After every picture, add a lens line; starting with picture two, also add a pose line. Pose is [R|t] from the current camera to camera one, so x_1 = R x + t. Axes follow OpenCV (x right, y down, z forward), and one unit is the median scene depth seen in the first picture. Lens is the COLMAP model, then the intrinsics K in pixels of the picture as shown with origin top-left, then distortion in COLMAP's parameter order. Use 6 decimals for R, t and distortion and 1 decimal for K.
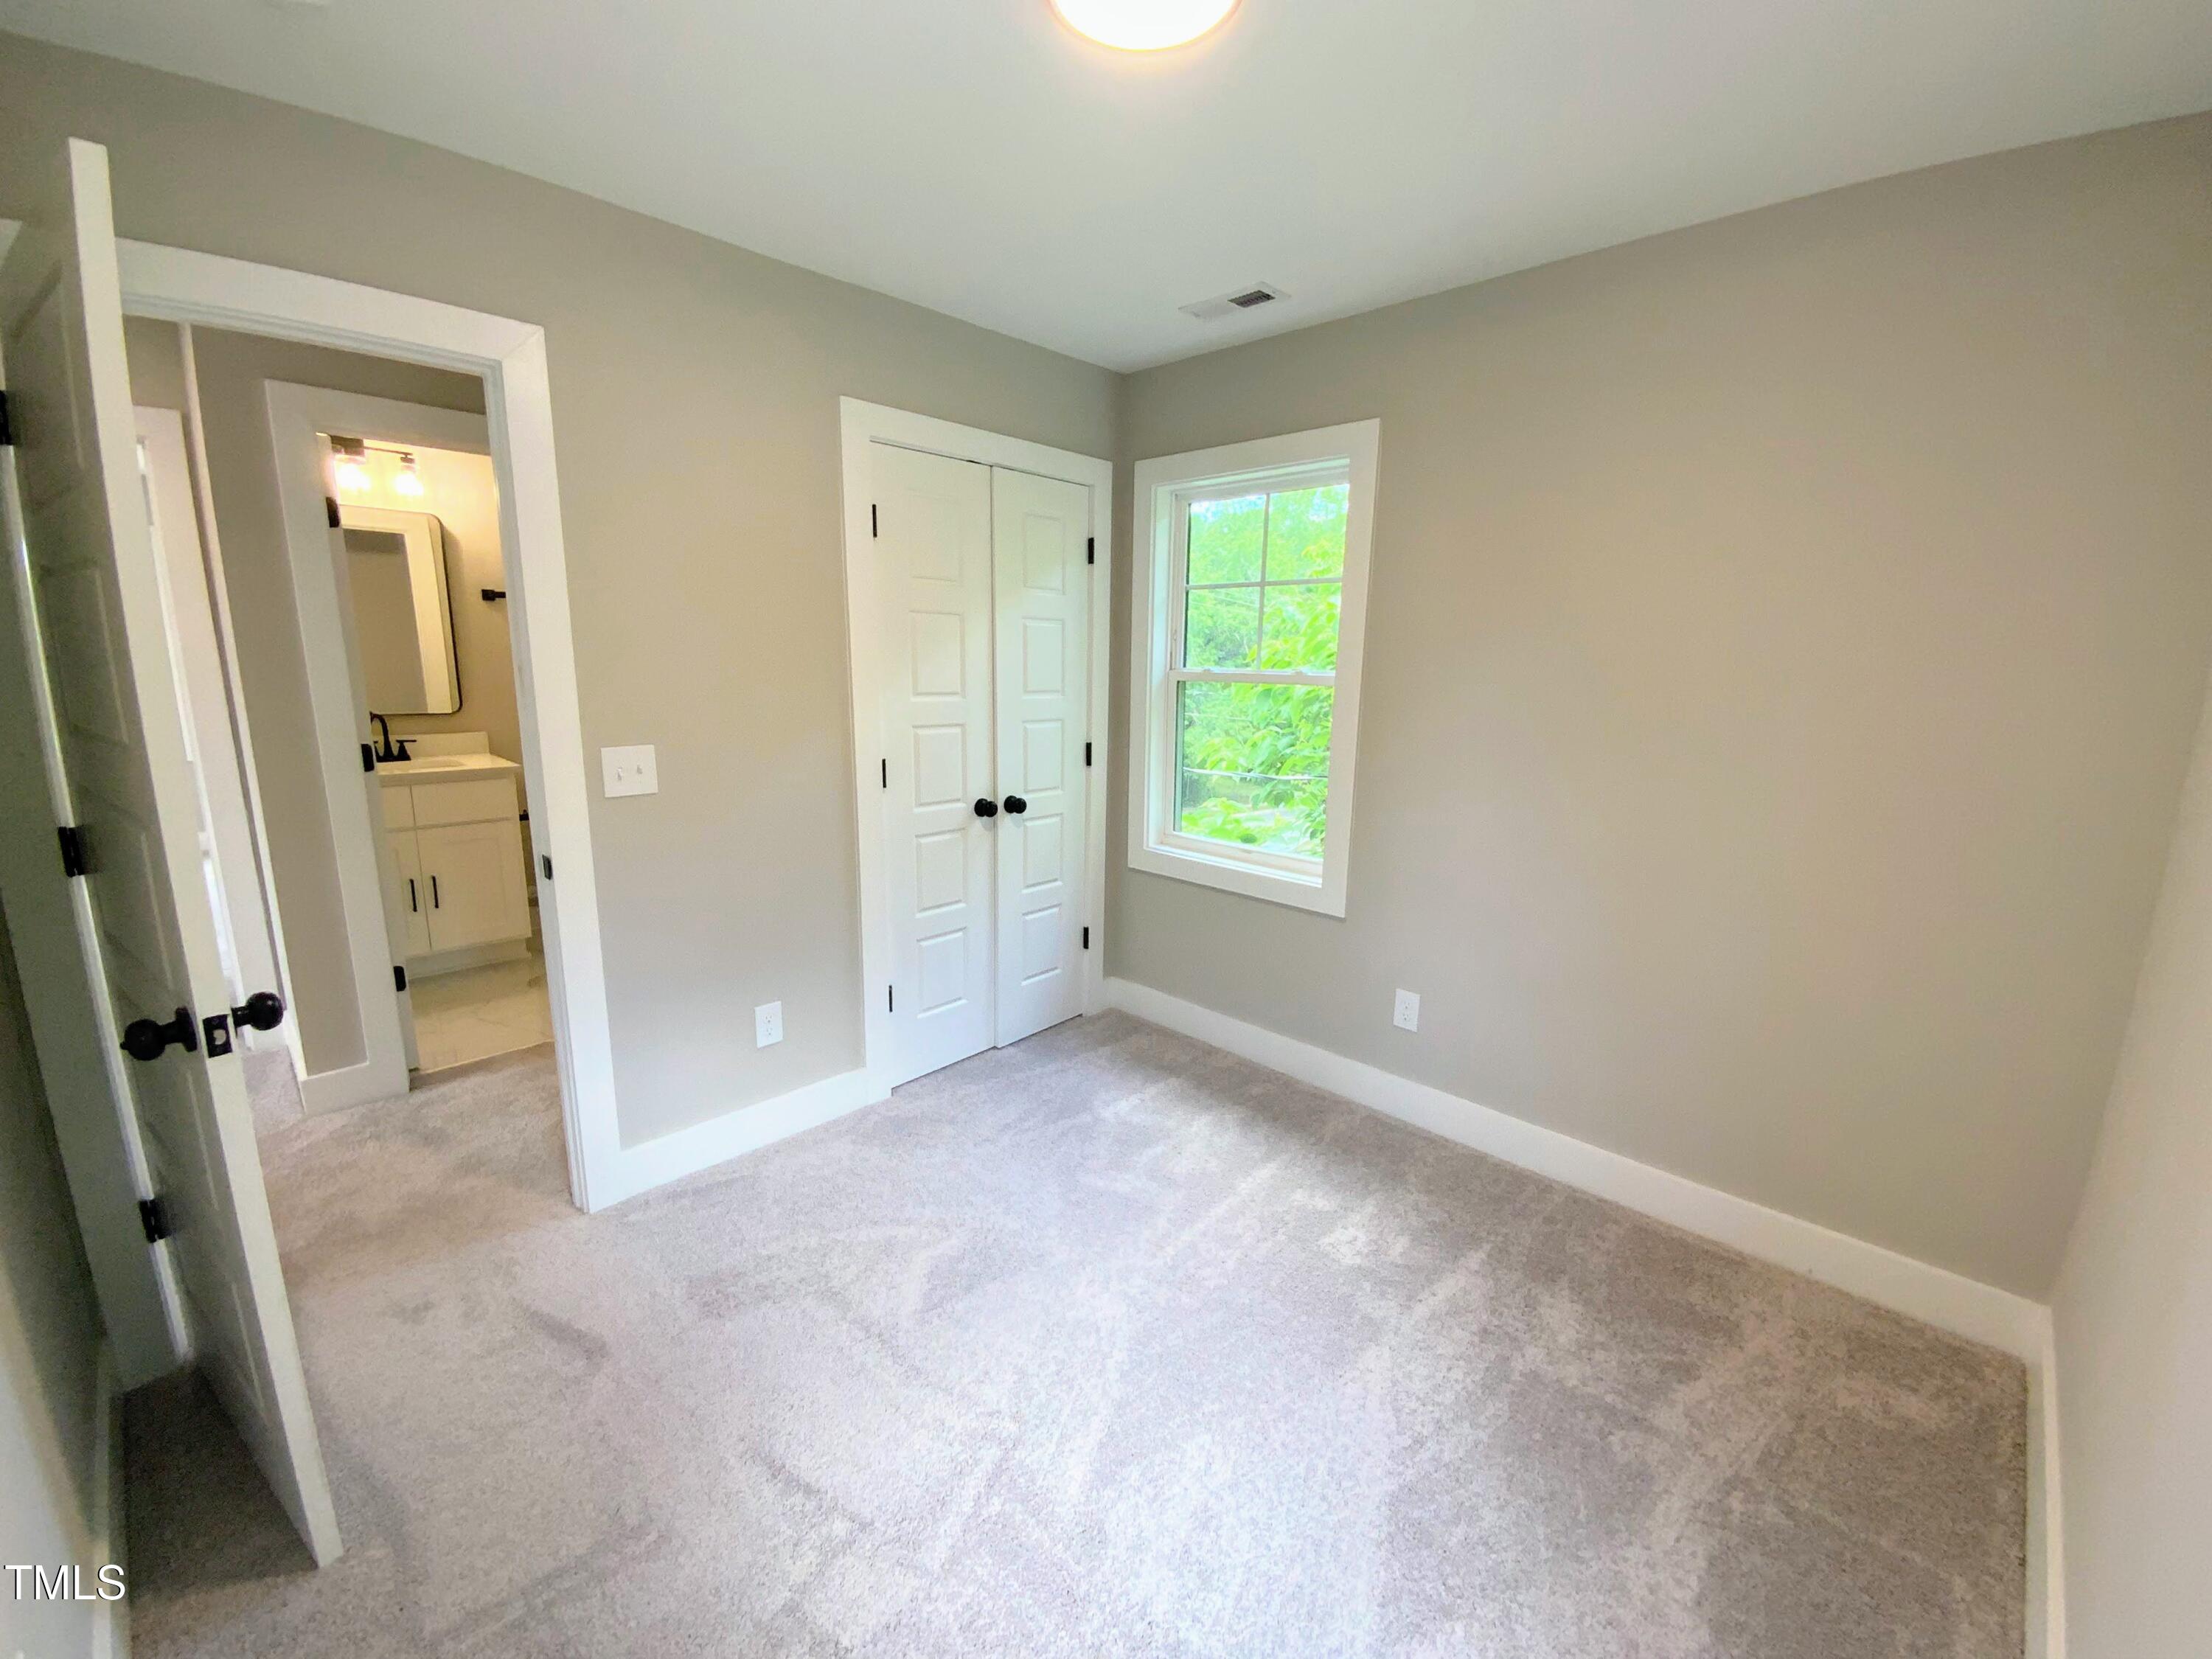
lens RADIAL K [[898.9, 0, 1104.2], [0, 898.9, 840.7], [0, 0, 1]] dist [0.002953, -0.000882]
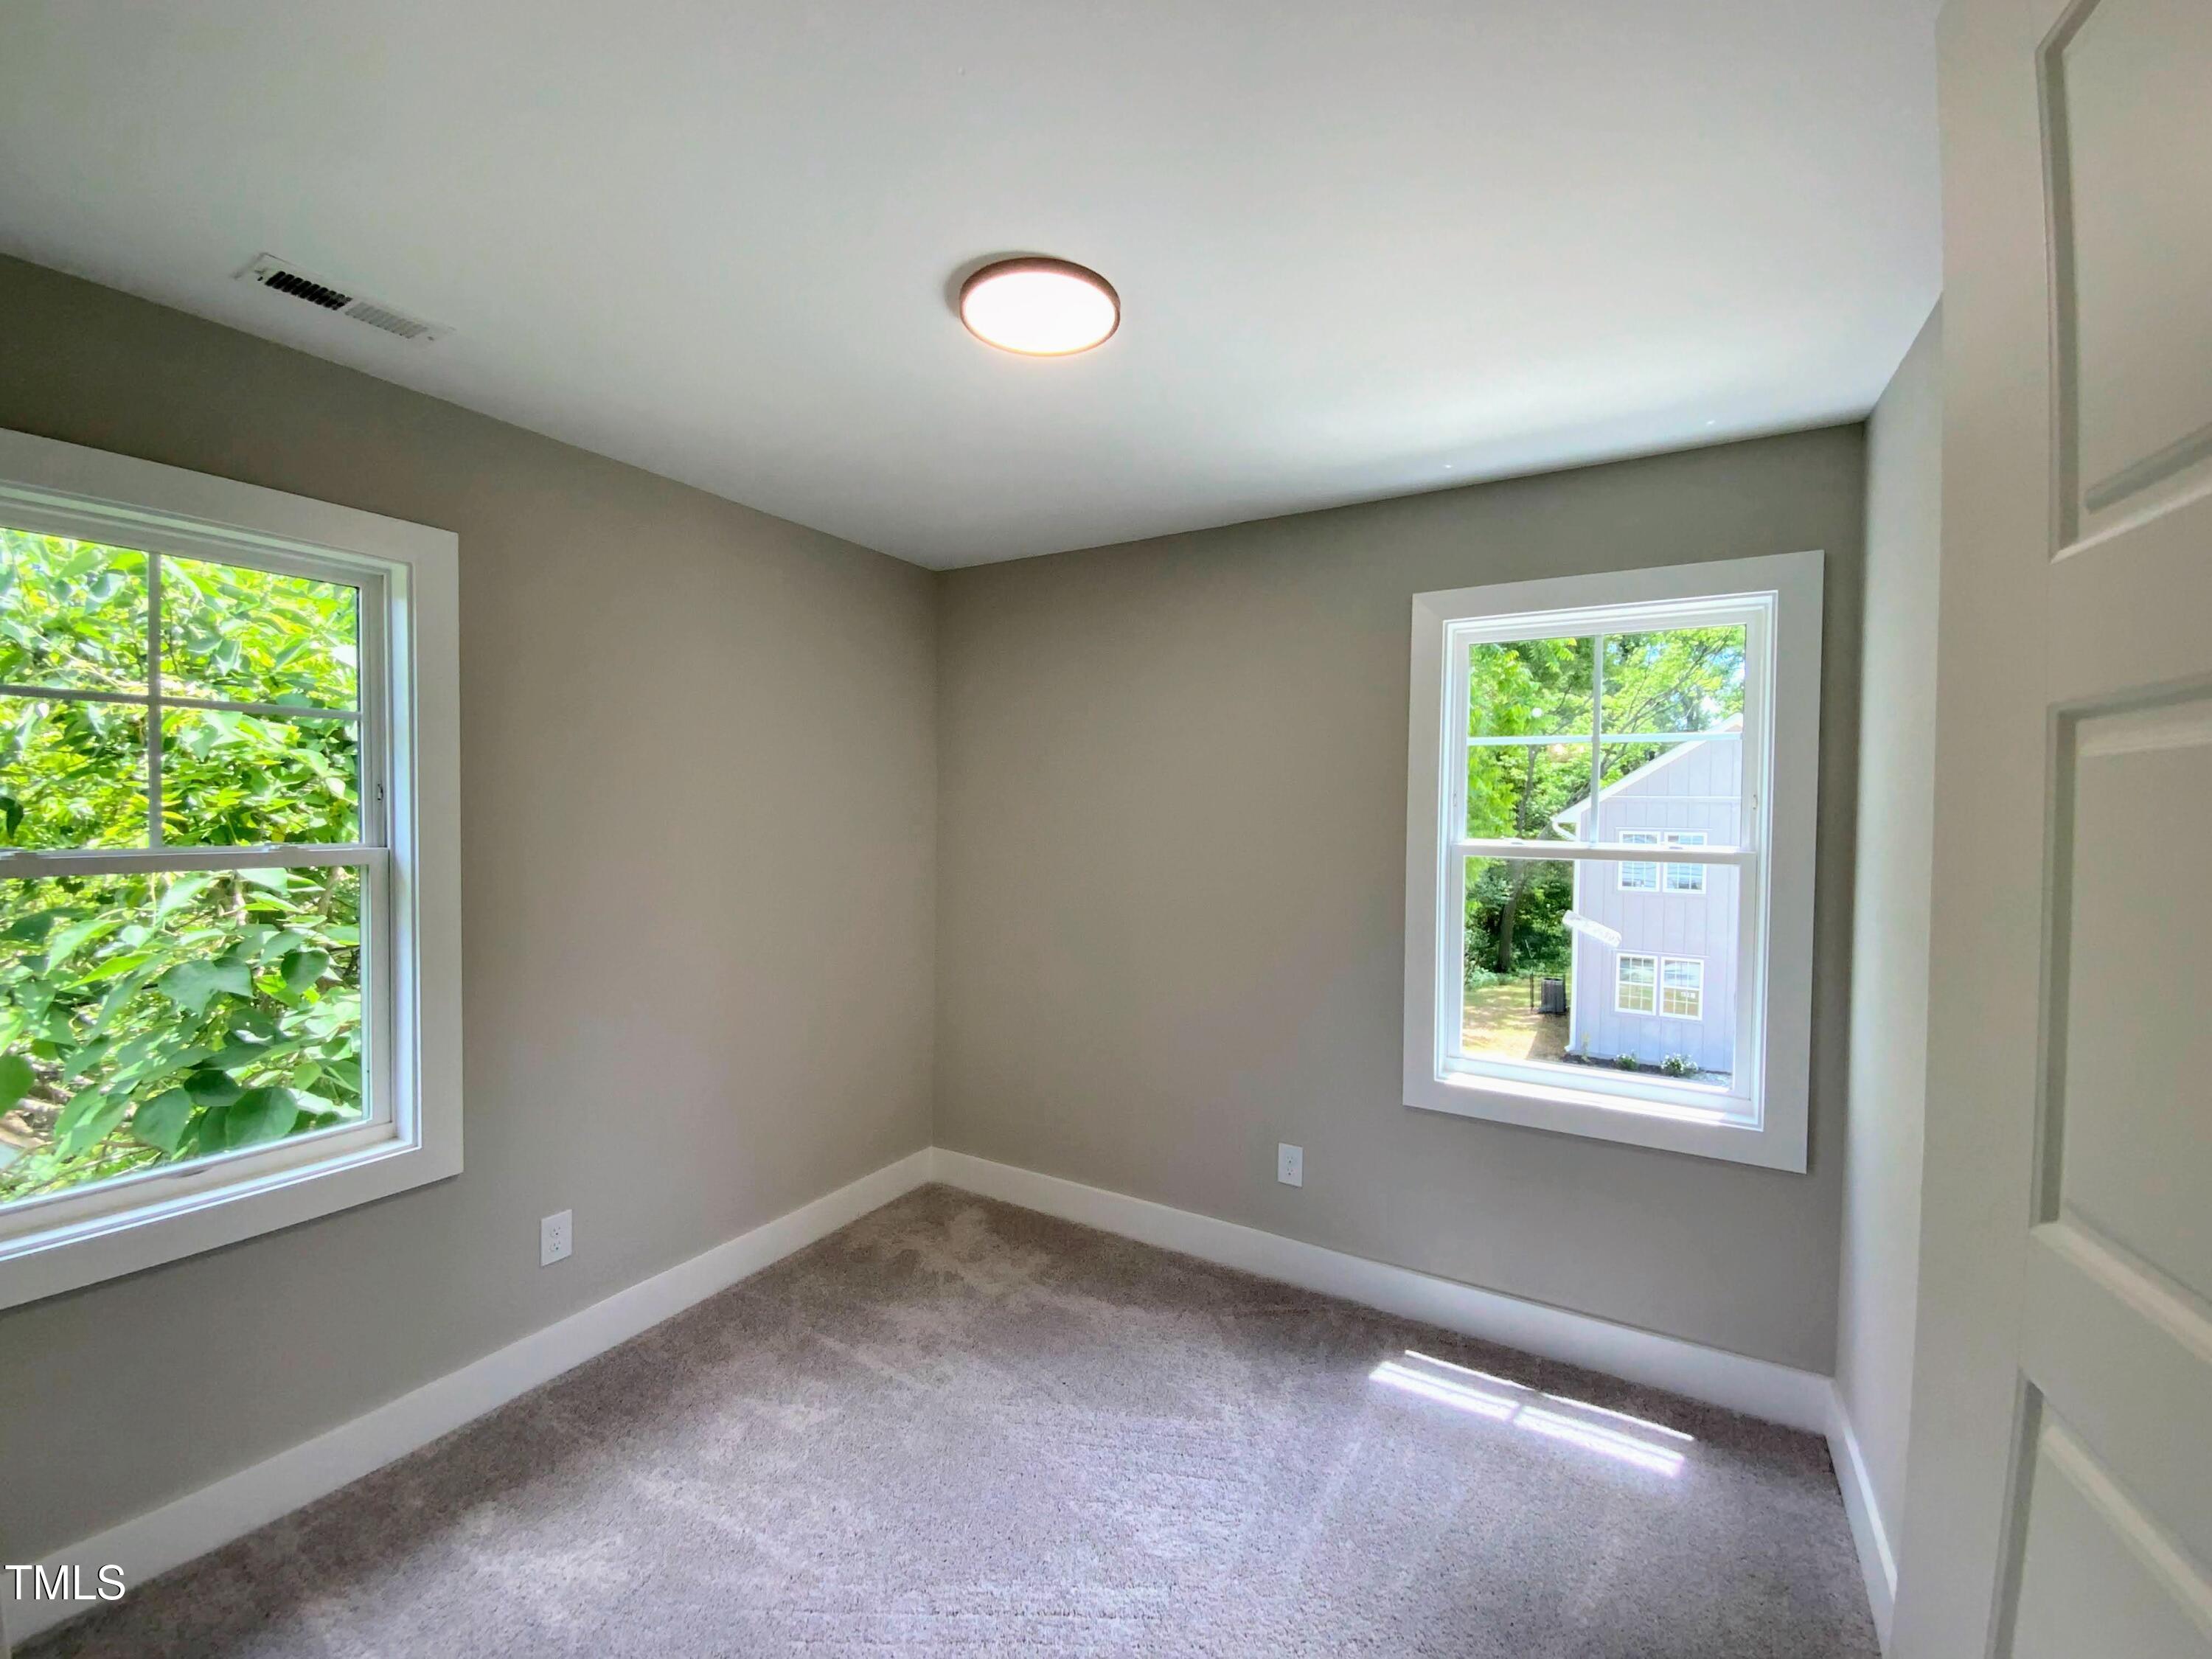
lens RADIAL K [[898.9, 0, 1106.1], [0, 898.9, 827.6], [0, 0, 1]] dist [0.002953, -0.000882]
pose [[-0.245297, -0.038584, 0.968680, -0.665534], [0.179731, 0.980076, 0.084551, -0.185215], [-0.952642, 0.194841, -0.233475, 0.726049]]
